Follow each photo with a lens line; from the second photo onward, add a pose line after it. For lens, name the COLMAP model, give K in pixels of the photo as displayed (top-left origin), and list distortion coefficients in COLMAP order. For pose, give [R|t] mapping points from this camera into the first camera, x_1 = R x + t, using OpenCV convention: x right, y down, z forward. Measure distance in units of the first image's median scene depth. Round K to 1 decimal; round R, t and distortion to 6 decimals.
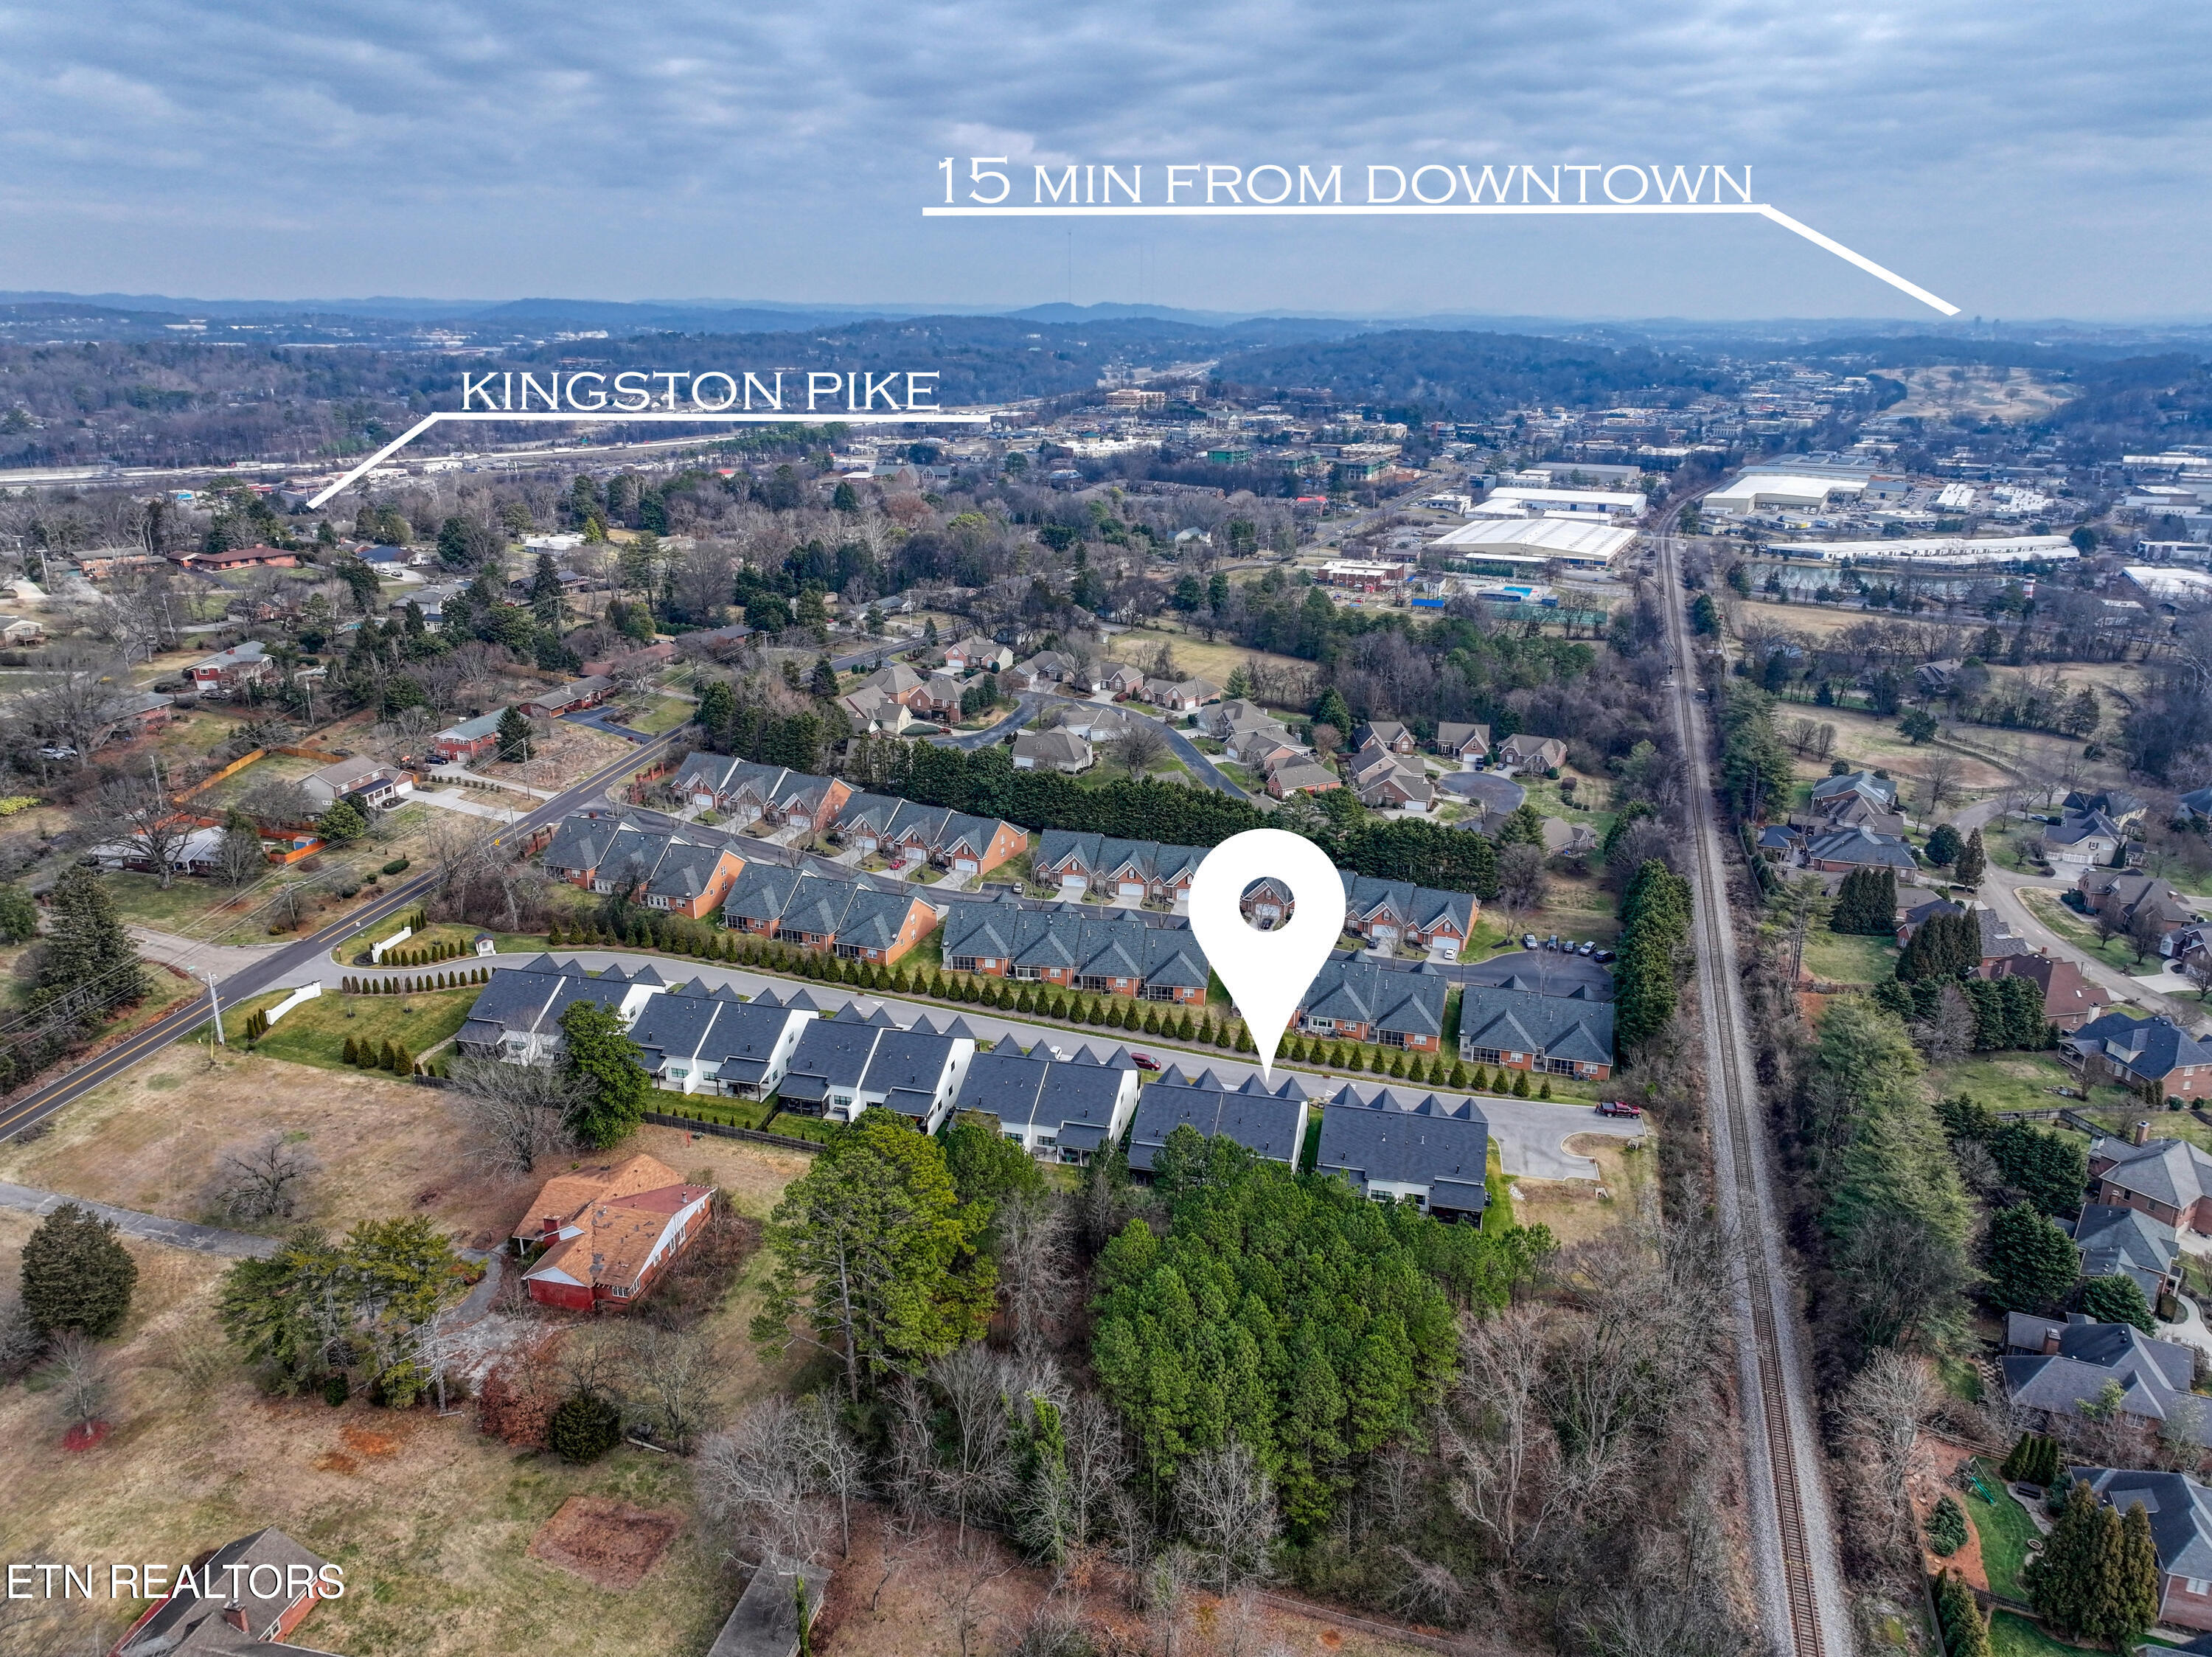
lens RADIAL K [[1560.2, 0, 1106.0], [0, 1560.2, 828.5], [0, 0, 1]] dist [-0.012357, 0.028075]
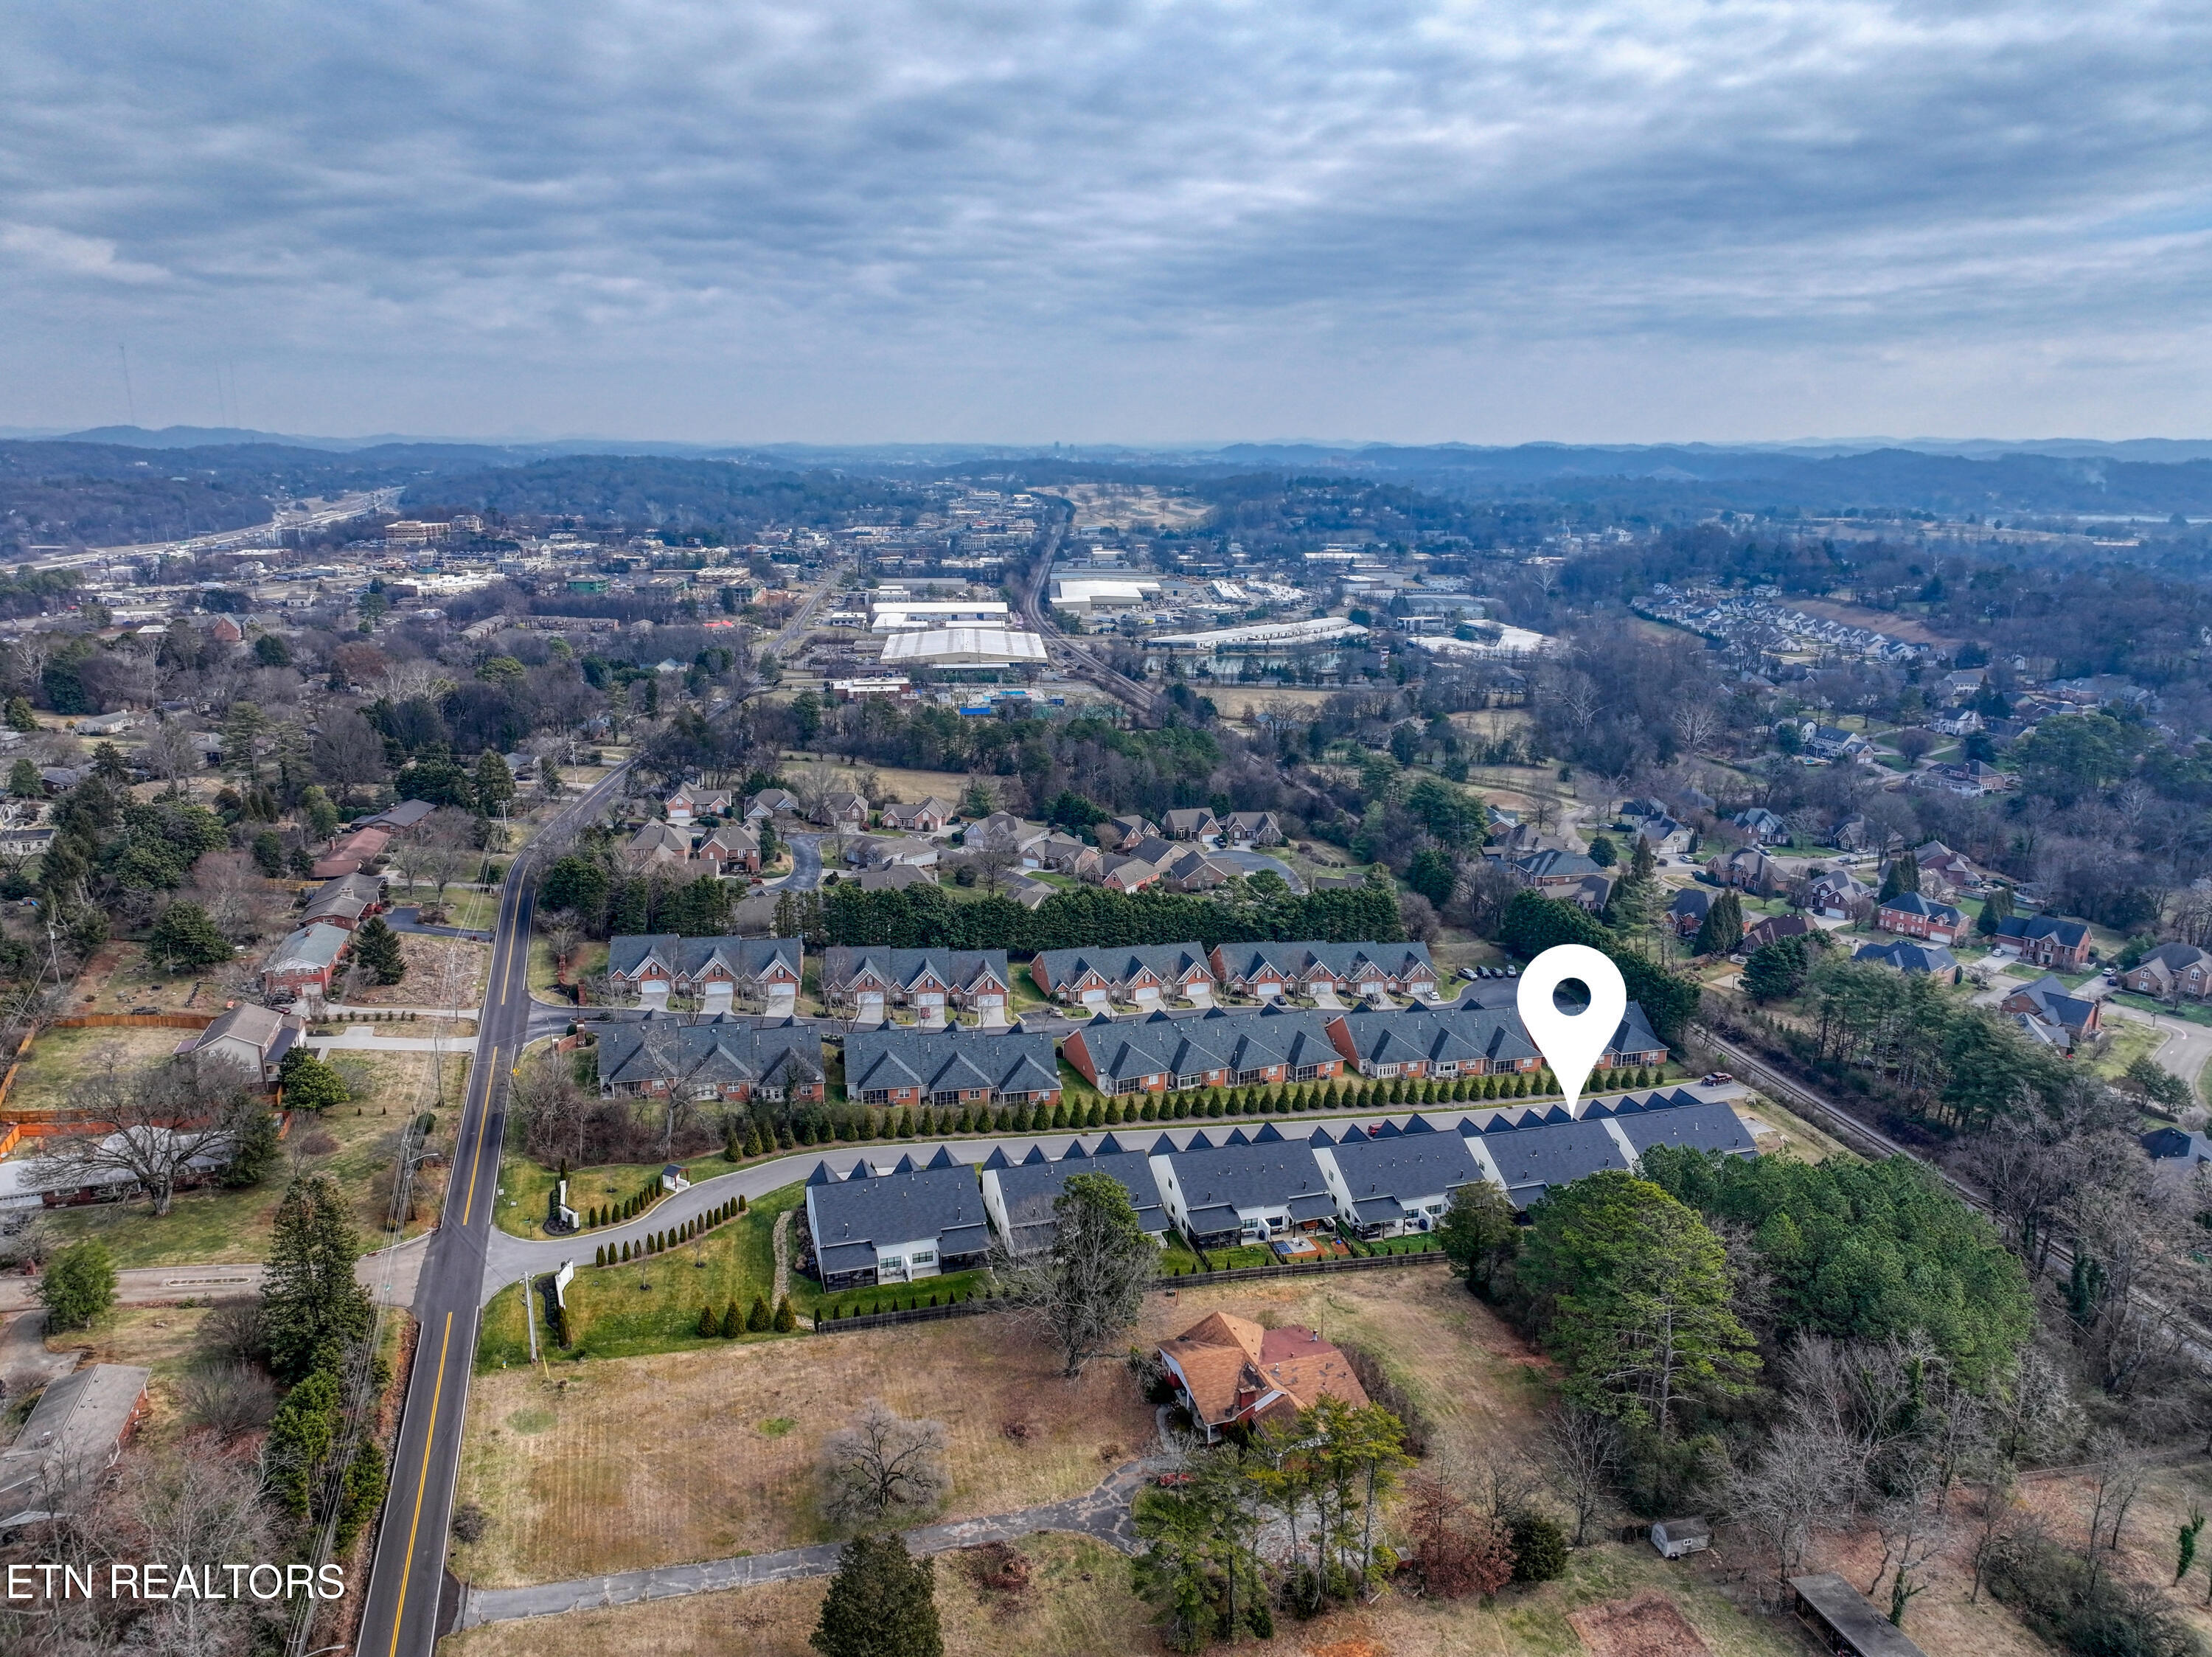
lens RADIAL K [[1483.7, 0, 892.6], [0, 1483.7, 923.1], [0, 0, 1]] dist [-0.019505, -0.000662]
pose [[0.862931, -0.155457, 0.480815, -0.352209], [0.154628, 0.987095, 0.041631, -0.044913], [-0.481082, 0.038423, 0.875833, 0.098448]]
